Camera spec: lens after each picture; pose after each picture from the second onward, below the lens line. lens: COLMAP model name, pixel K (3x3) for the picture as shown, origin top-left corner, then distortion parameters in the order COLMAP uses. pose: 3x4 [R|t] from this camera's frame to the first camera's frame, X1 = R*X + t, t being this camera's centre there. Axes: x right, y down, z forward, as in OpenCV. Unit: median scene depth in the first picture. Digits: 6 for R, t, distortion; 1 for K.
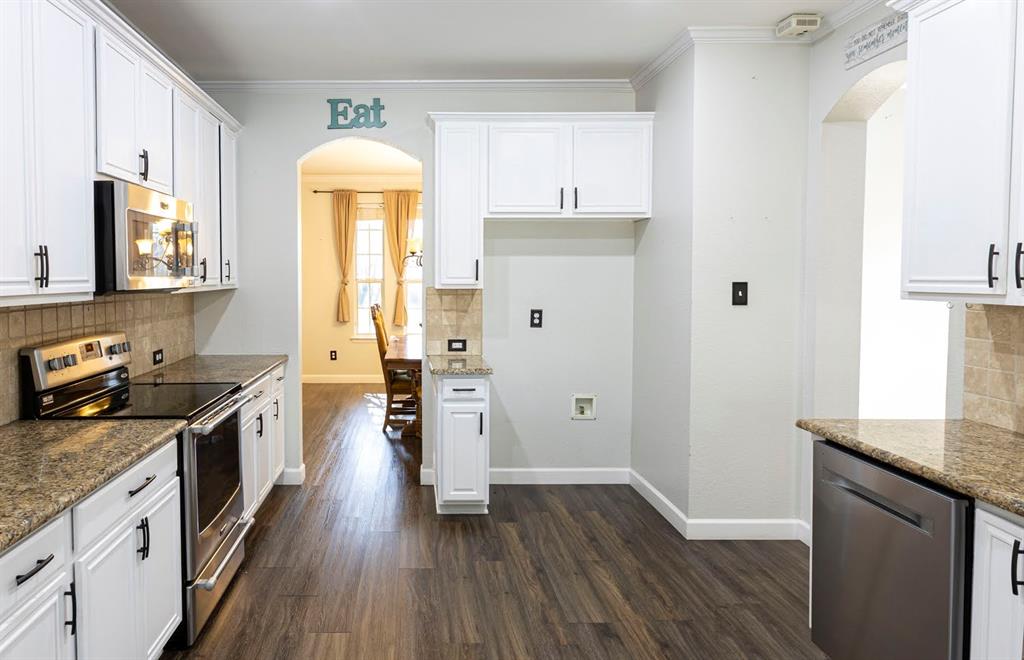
lens RADIAL K [[632.8, 0, 428.0], [0, 632.8, 308.5], [0, 0, 1]] dist [-0.001654, 0.000928]
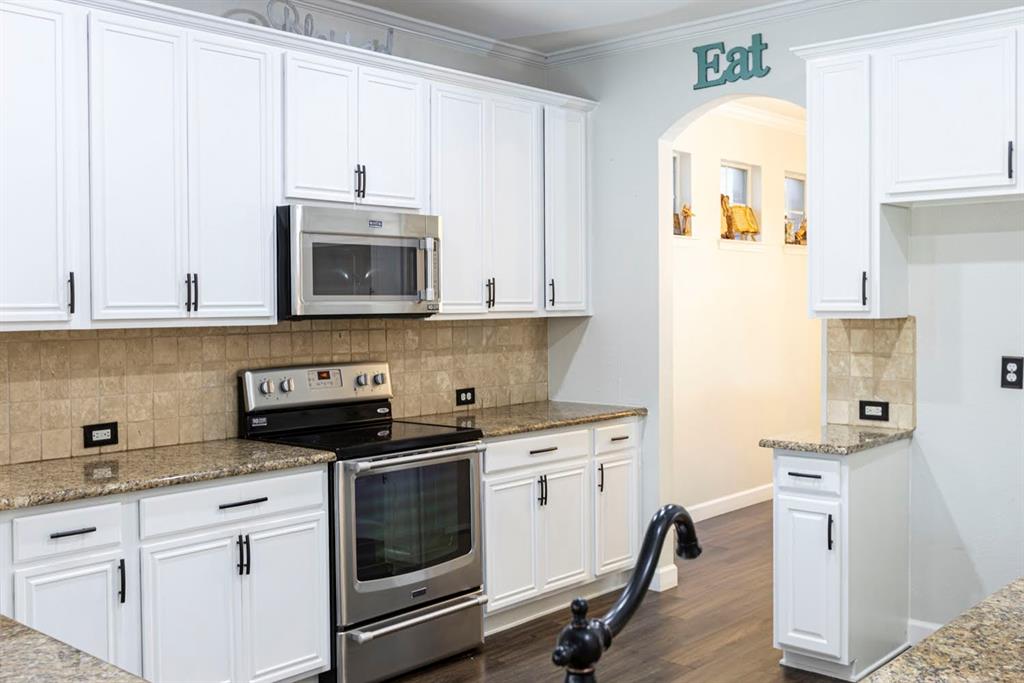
lens RADIAL K [[1043.4, 0, 512.0], [0, 1043.4, 338.7], [0, 0, 1]] dist [-0.009877, 0.000000]
pose [[0.739444, 0.020567, -0.672904, 0.476291], [-0.029644, 0.999558, -0.002024, 0.000710], [0.672565, 0.021444, 0.739727, 0.013957]]
